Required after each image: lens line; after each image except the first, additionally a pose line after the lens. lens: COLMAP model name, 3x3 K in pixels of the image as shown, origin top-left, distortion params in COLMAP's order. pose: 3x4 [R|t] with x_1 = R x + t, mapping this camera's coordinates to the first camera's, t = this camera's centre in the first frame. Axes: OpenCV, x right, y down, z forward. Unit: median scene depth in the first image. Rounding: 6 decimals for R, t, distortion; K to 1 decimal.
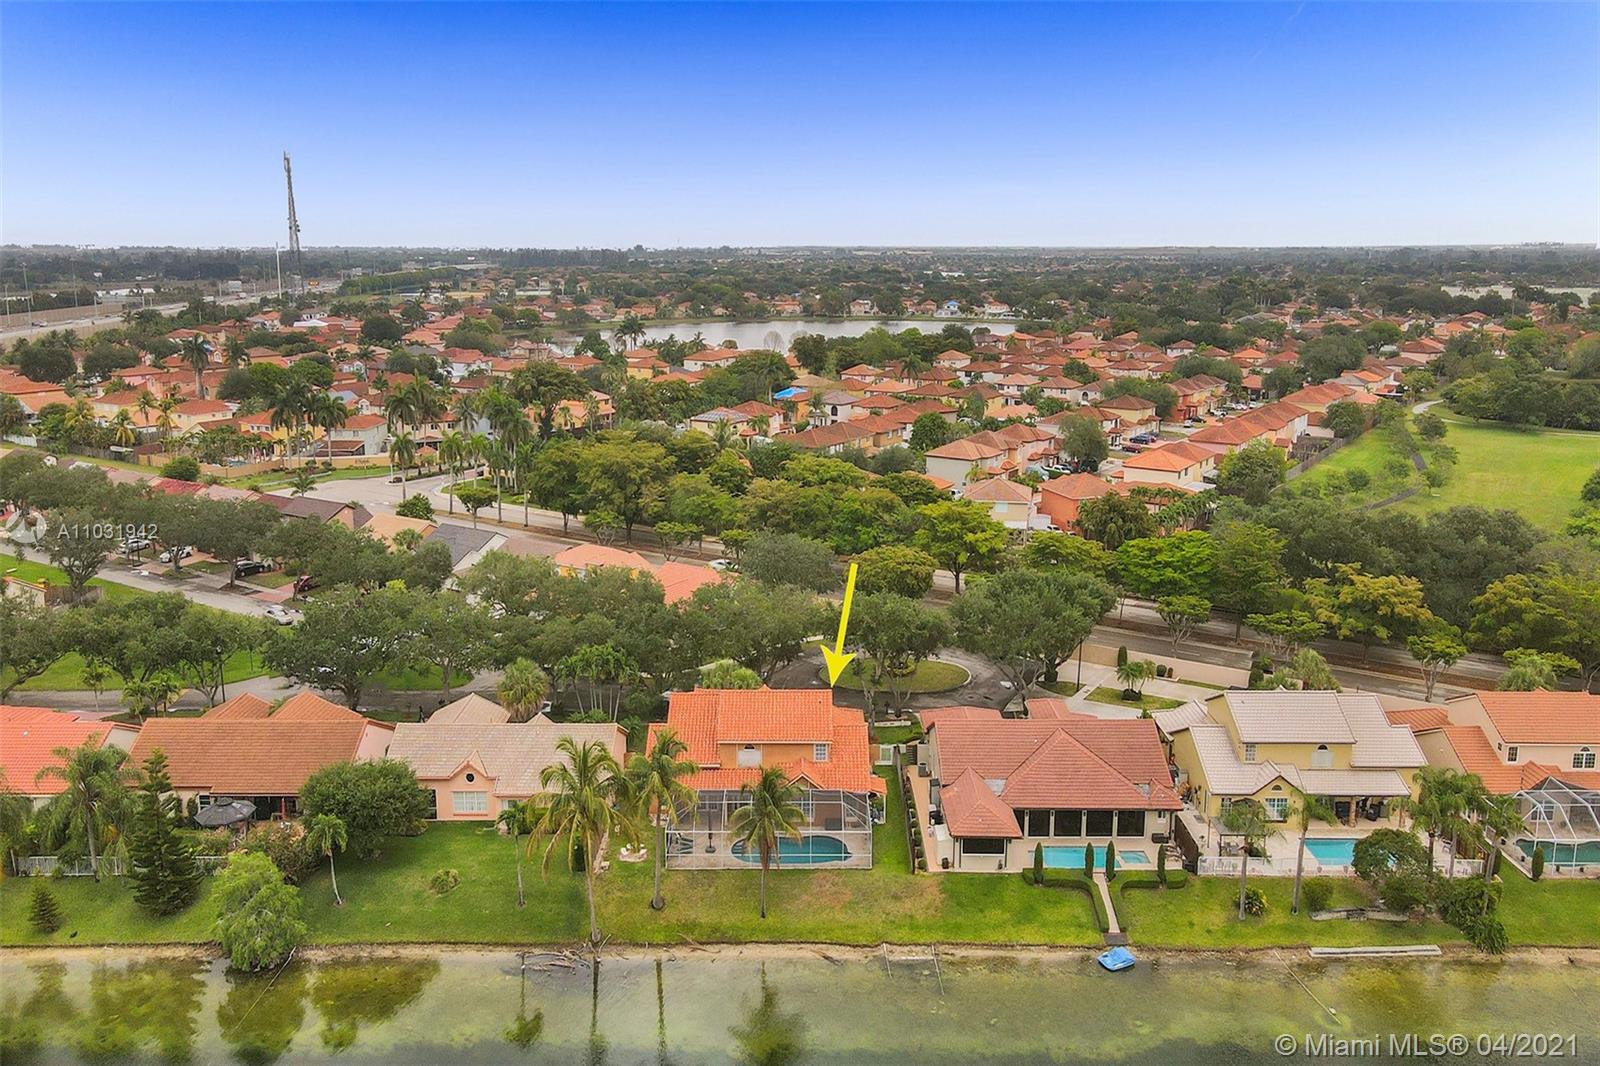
lens RADIAL K [[1164.1, 0, 765.9], [0, 1164.1, 528.0], [0, 0, 1]] dist [0.007947, 0.003440]
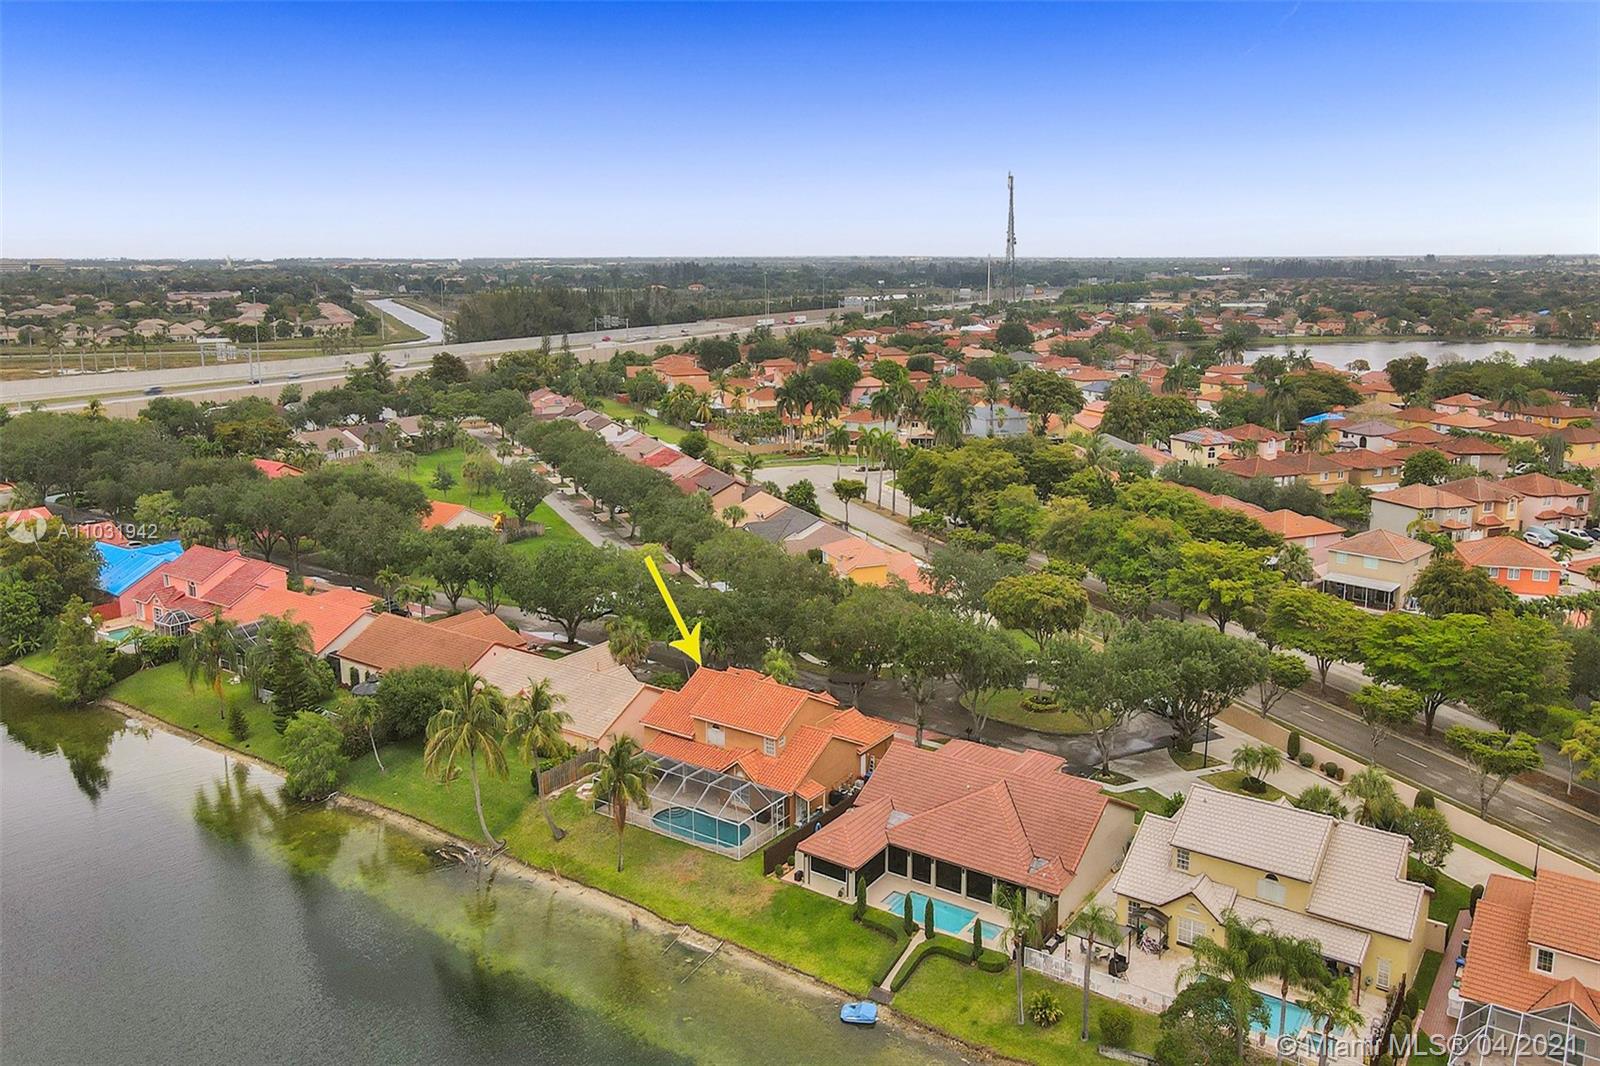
lens RADIAL K [[1146.6, 0, 800.0], [0, 1146.6, 533.0], [0, 0, 1]] dist [0.002729, 0.006699]
pose [[0.840357, 0.125122, -0.527393, 0.437767], [-0.125595, 0.991461, 0.035095, -0.025191], [0.527281, 0.036746, 0.848896, 0.110020]]
